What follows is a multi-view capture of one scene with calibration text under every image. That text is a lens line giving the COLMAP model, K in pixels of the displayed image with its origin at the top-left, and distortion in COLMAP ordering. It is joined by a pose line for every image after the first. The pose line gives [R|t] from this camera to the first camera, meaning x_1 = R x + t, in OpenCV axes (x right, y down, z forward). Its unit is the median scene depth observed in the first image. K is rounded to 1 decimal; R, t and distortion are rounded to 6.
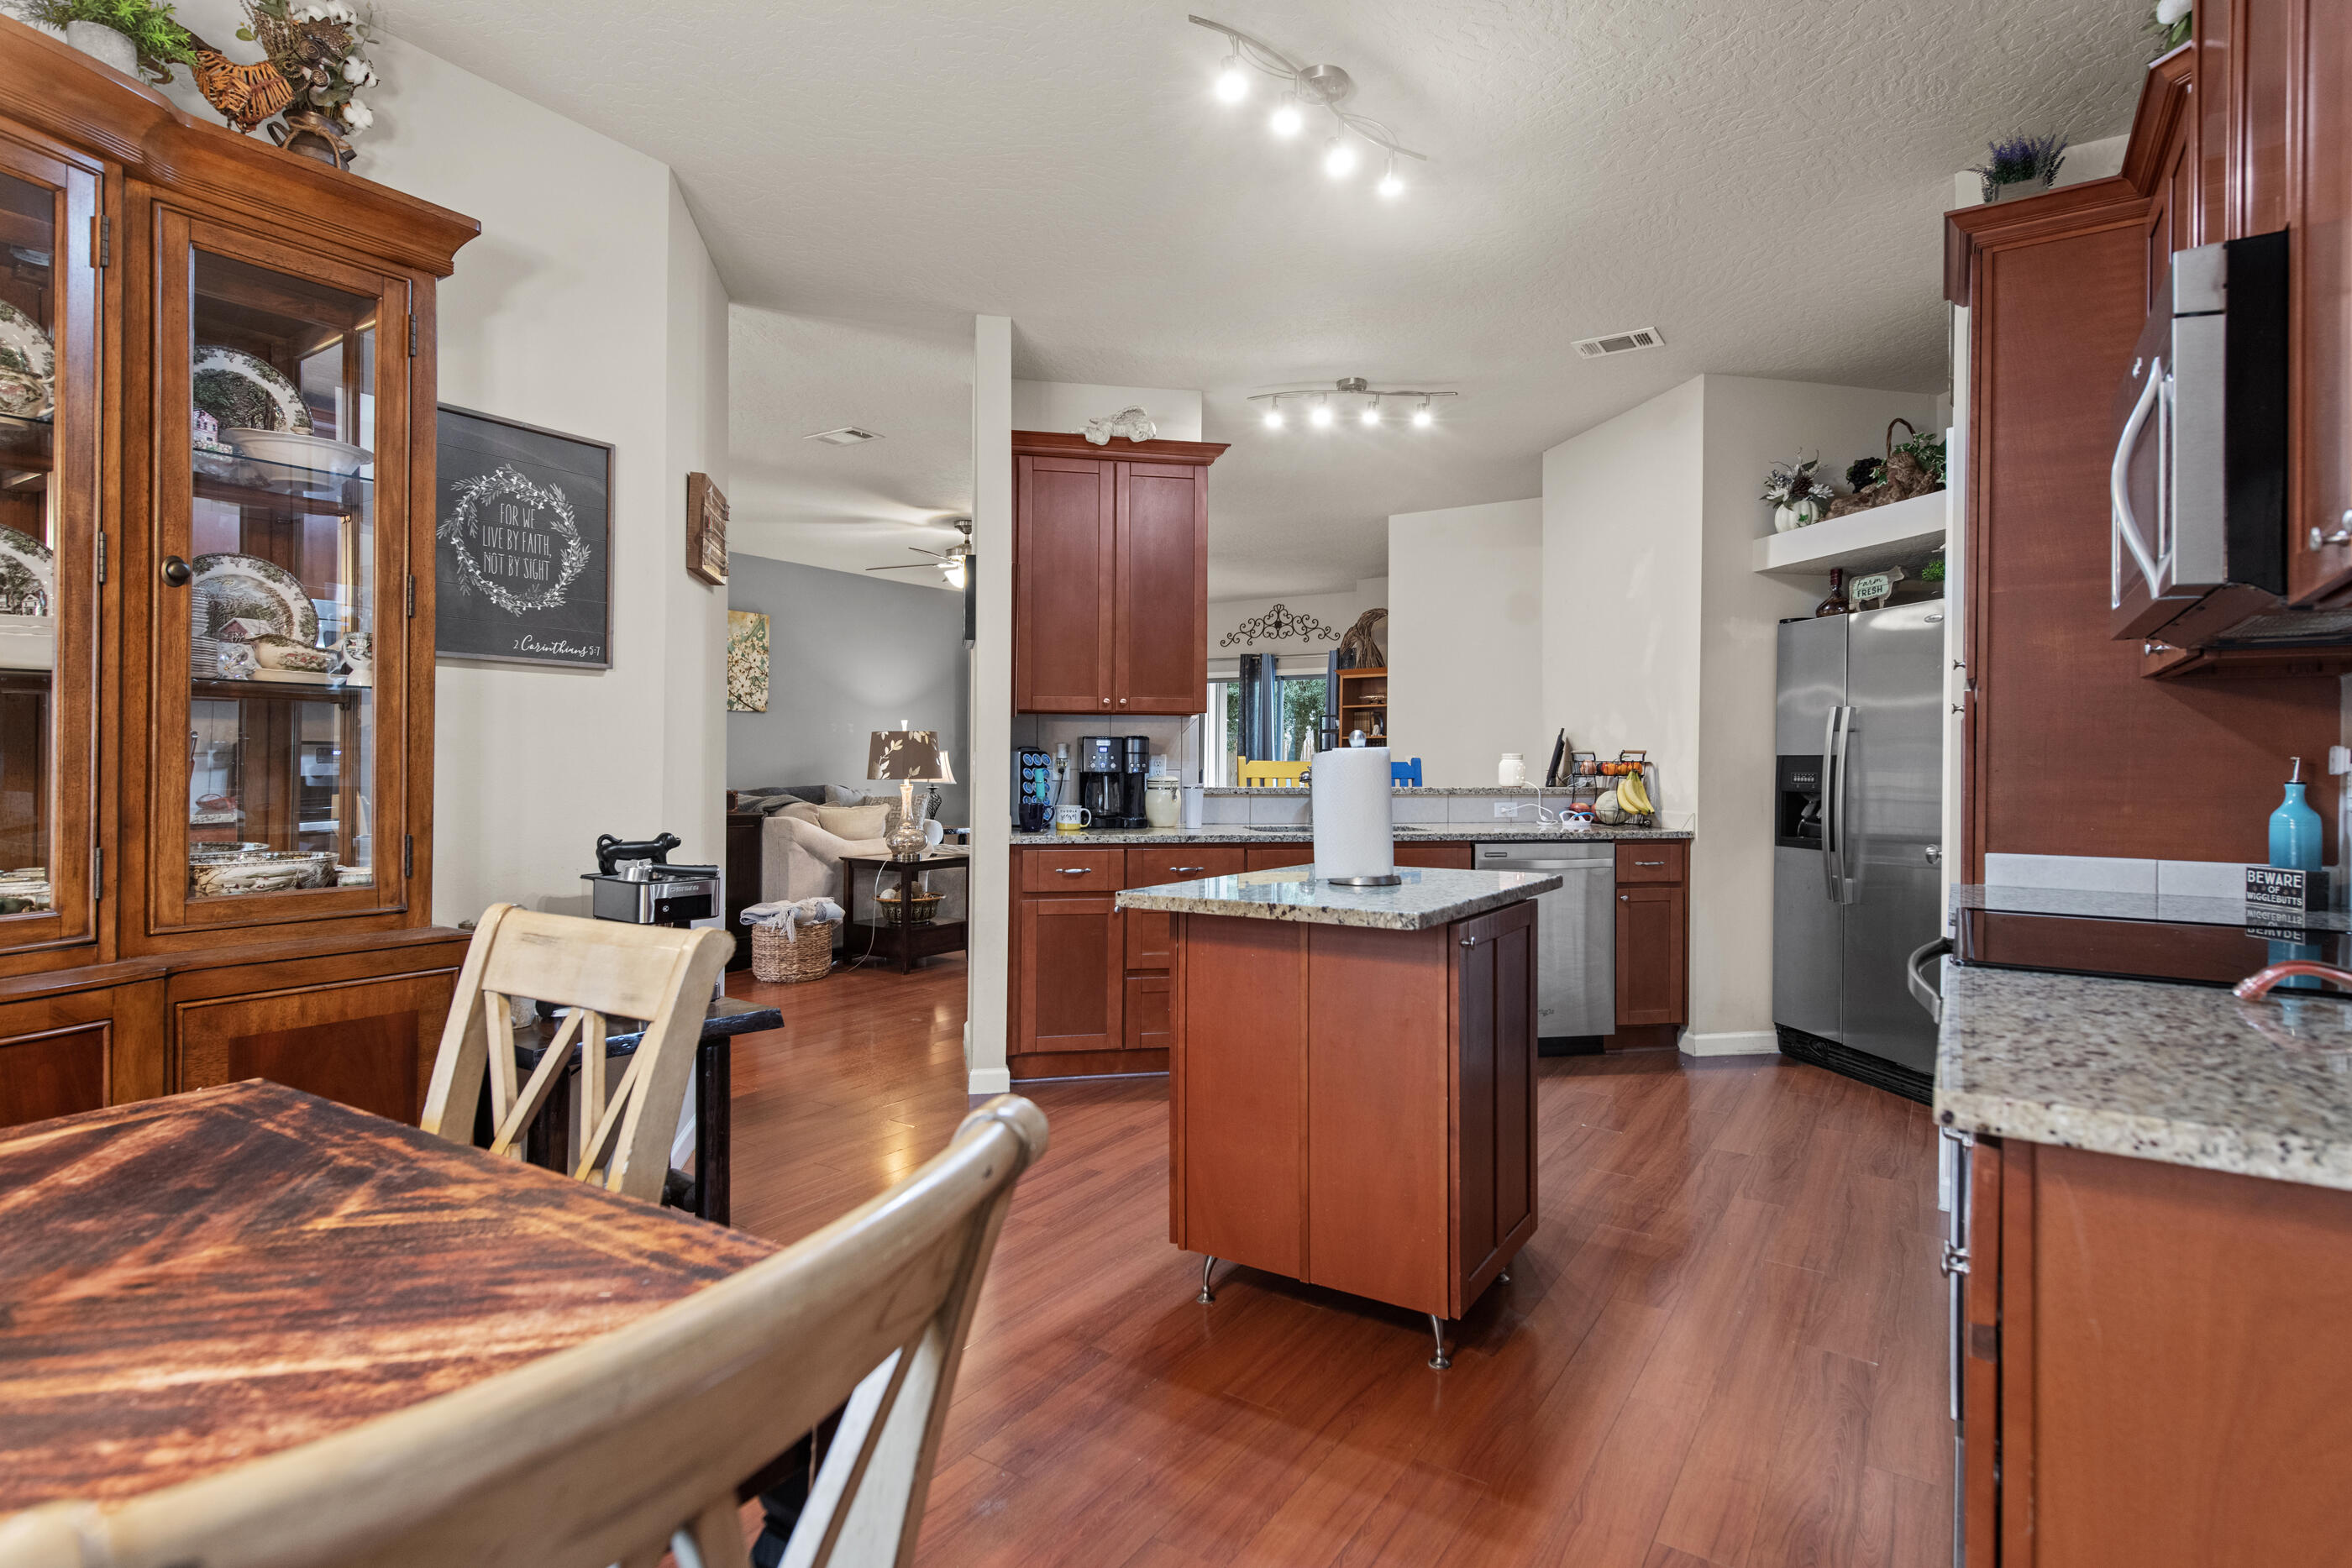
lens RADIAL K [[1174.0, 0, 1182.7], [0, 1174.0, 761.6], [0, 0, 1]] dist [0.001178, -0.000090]
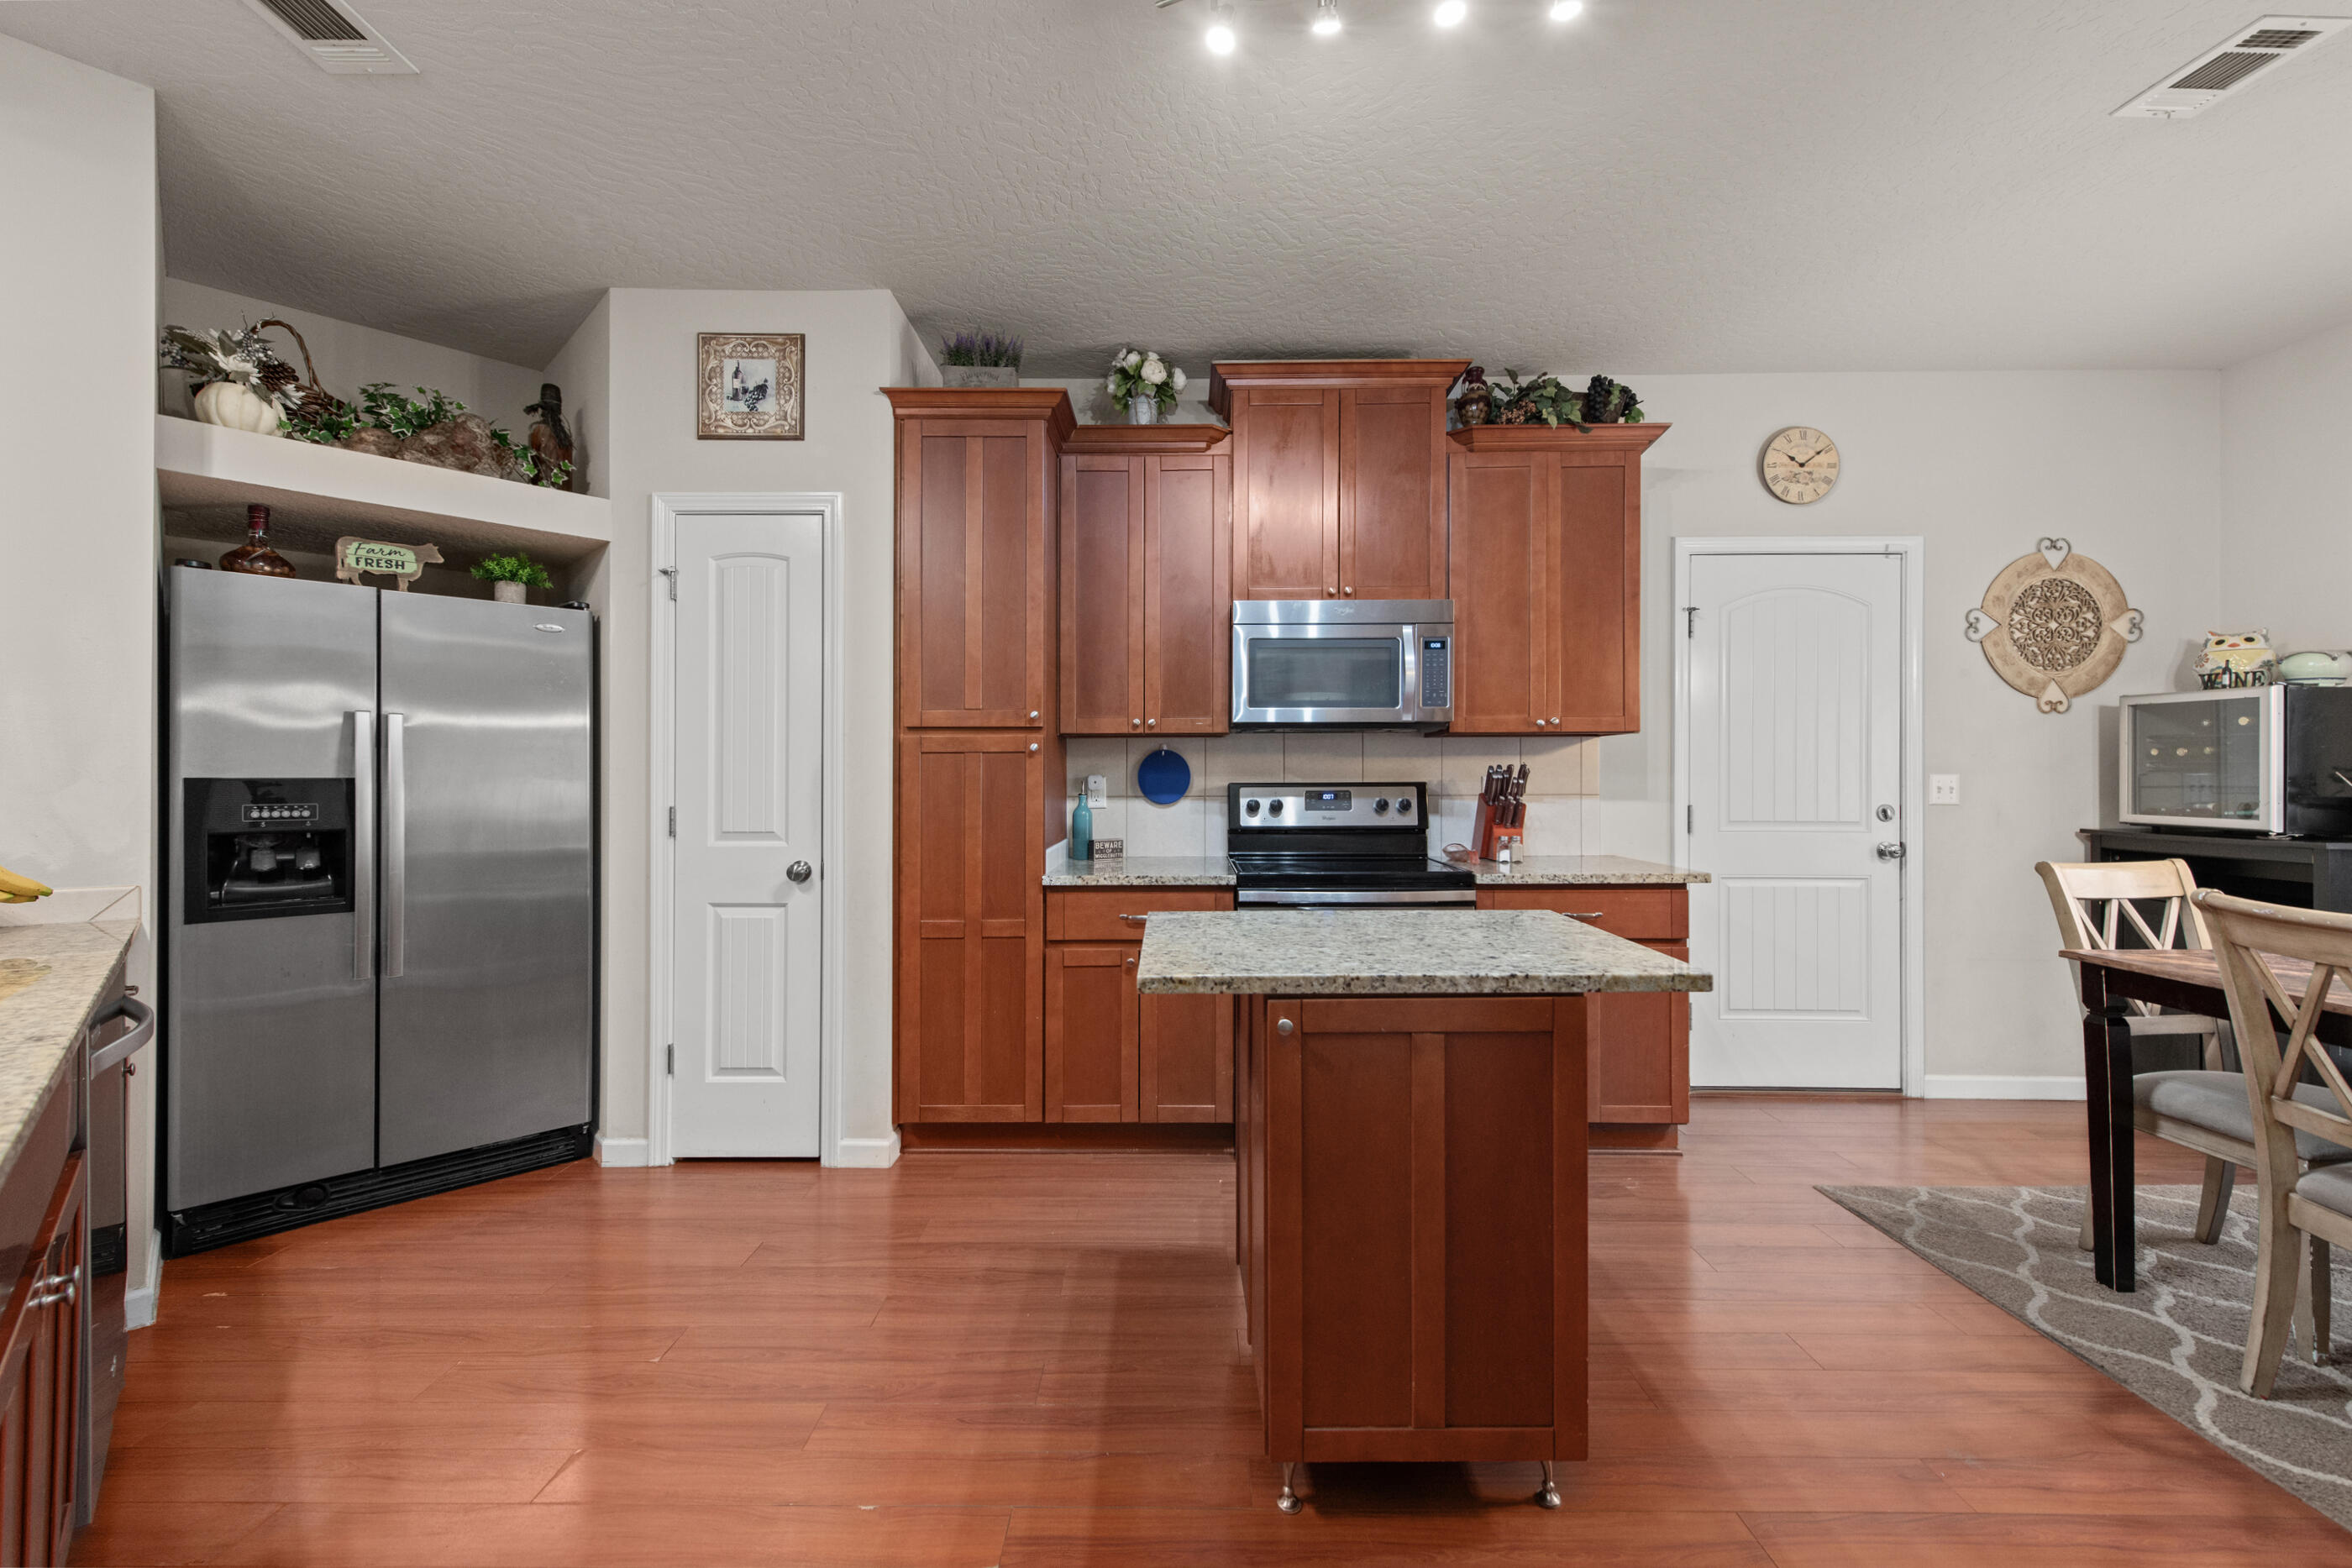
lens RADIAL K [[941.0, 0, 1182.3], [0, 941.0, 778.7], [0, 0, 1]] dist [0.003772, -0.003469]
pose [[-0.555771, -0.008225, 0.831295, -0.198077], [-0.005531, 0.999966, 0.006196, -0.011158], [-0.831317, -0.001155, -0.555797, 0.844818]]
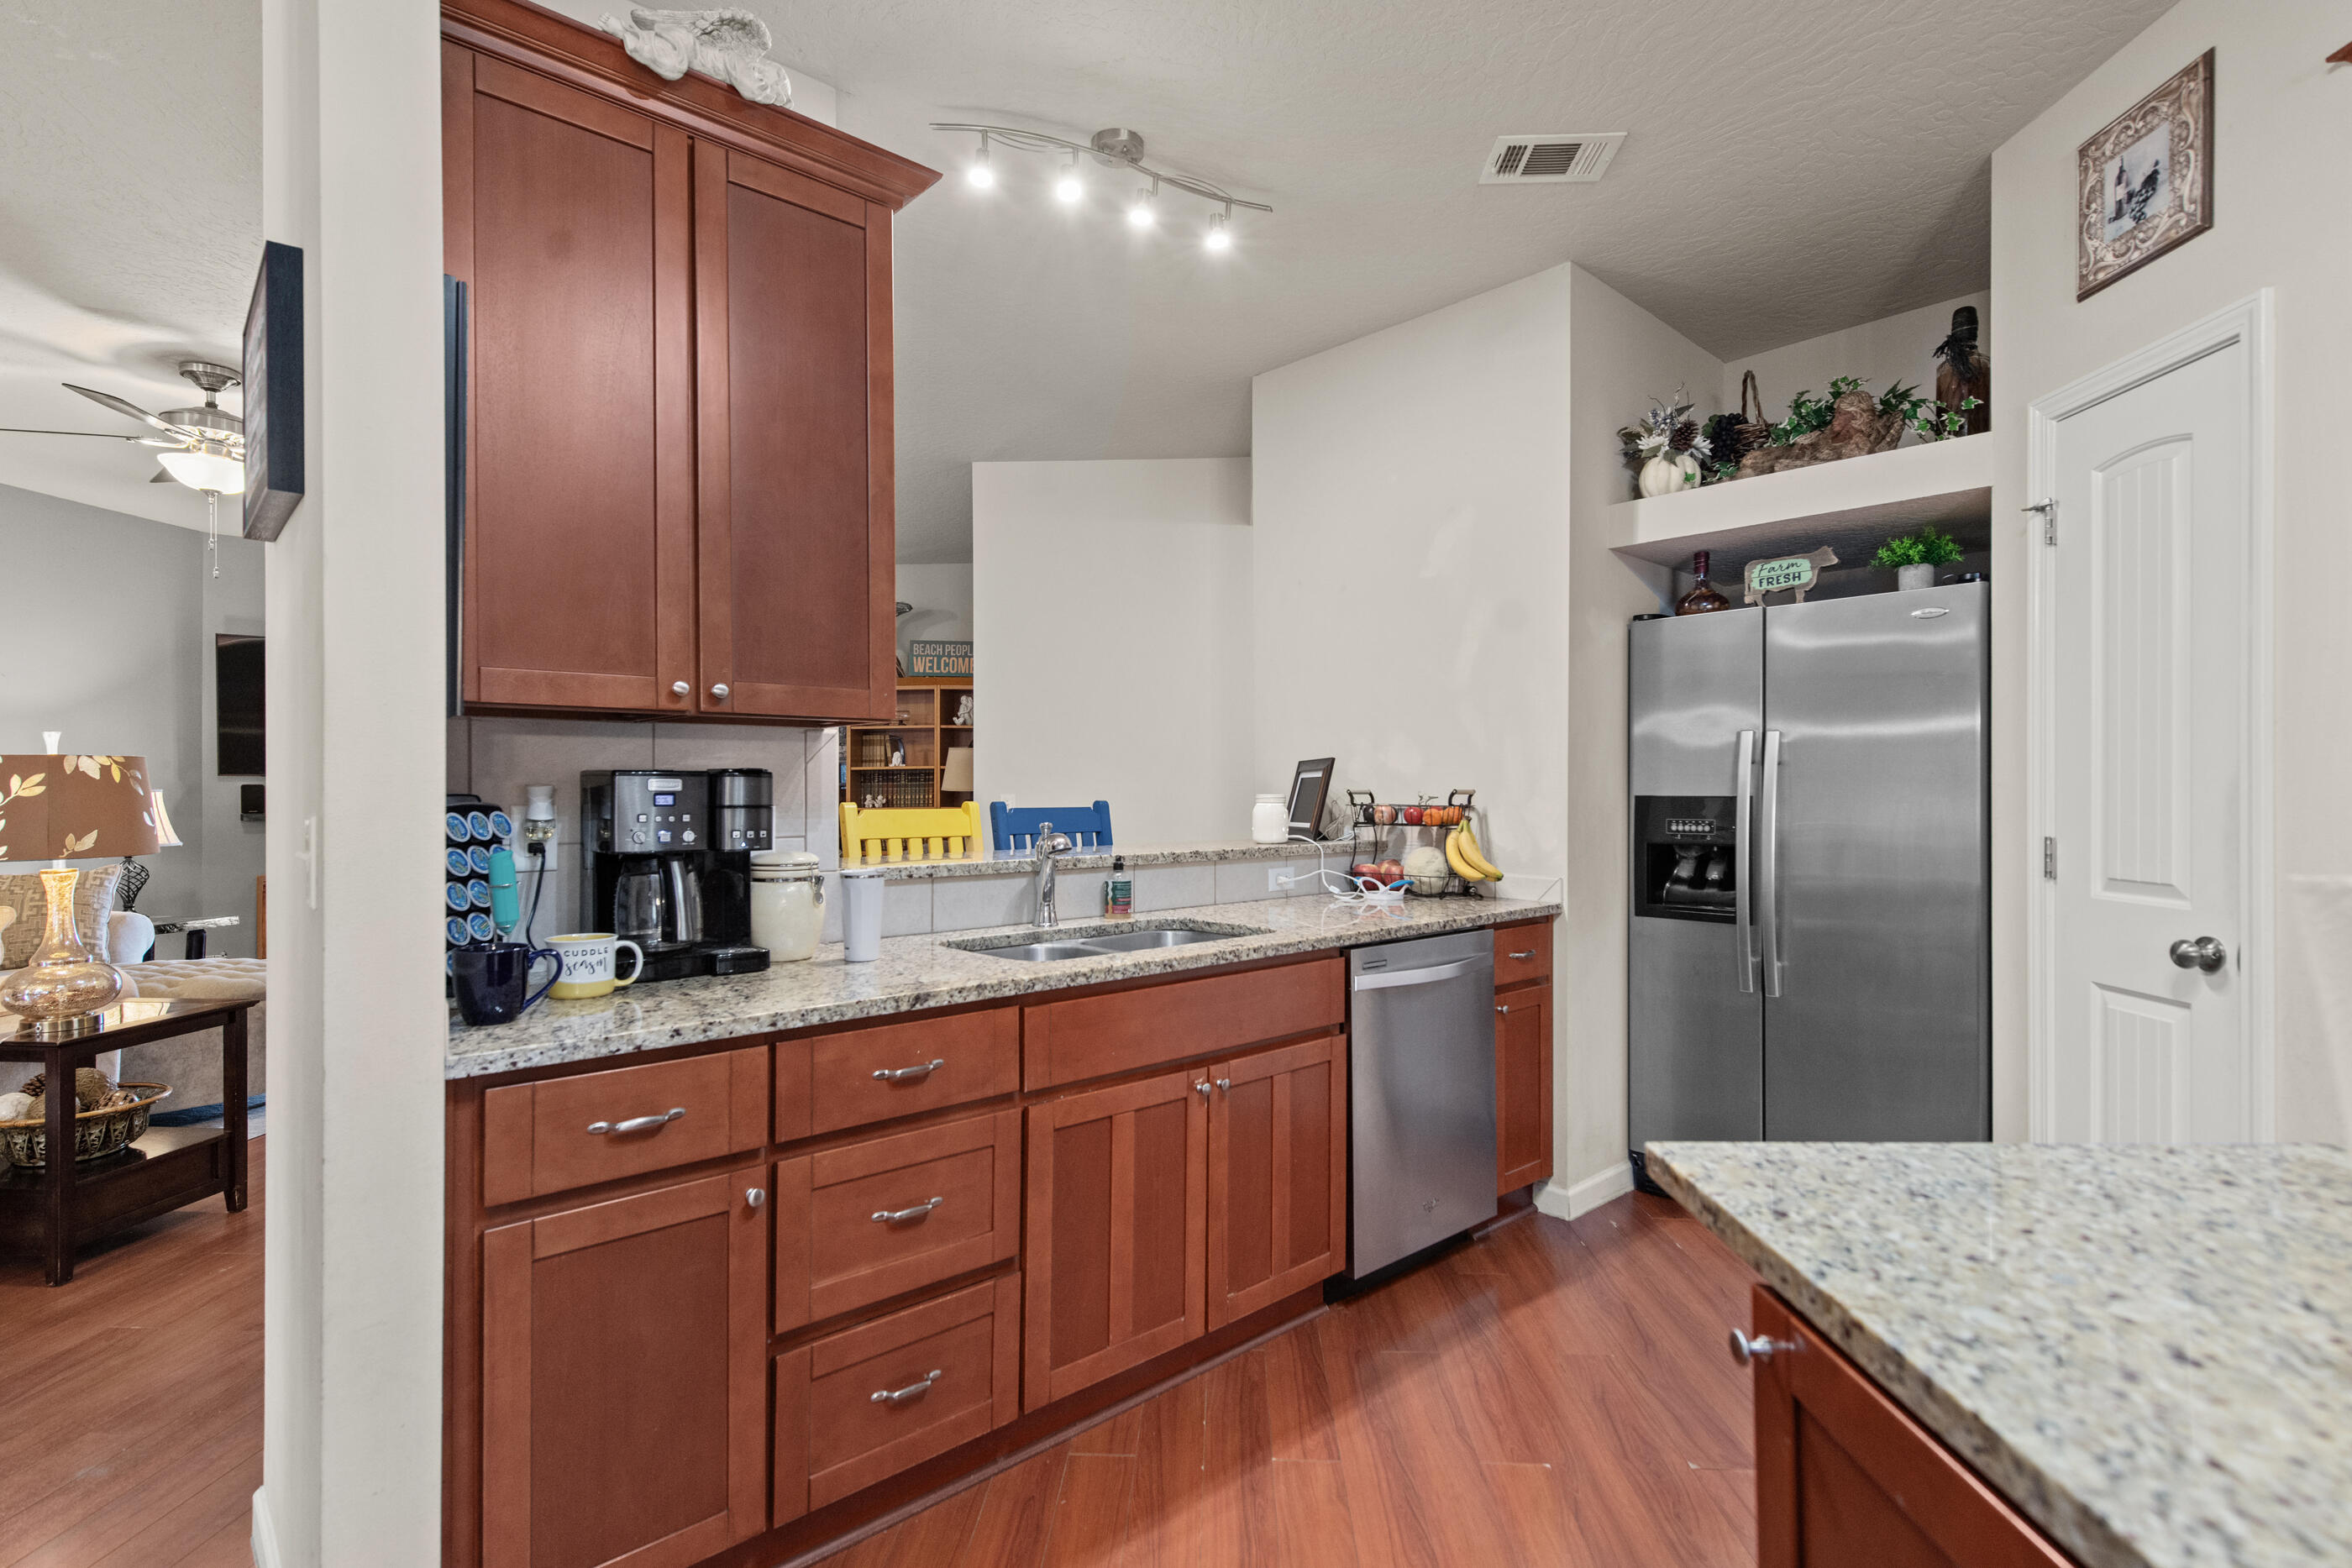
lens RADIAL K [[1144.6, 0, 1185.3], [0, 1144.6, 788.8], [0, 0, 1]] dist [0.002768, -0.000665]
pose [[0.858725, -0.007914, 0.512376, -0.116243], [0.007737, 0.999967, 0.002479, -0.013619], [-0.512379, 0.001836, 0.858758, 0.523136]]
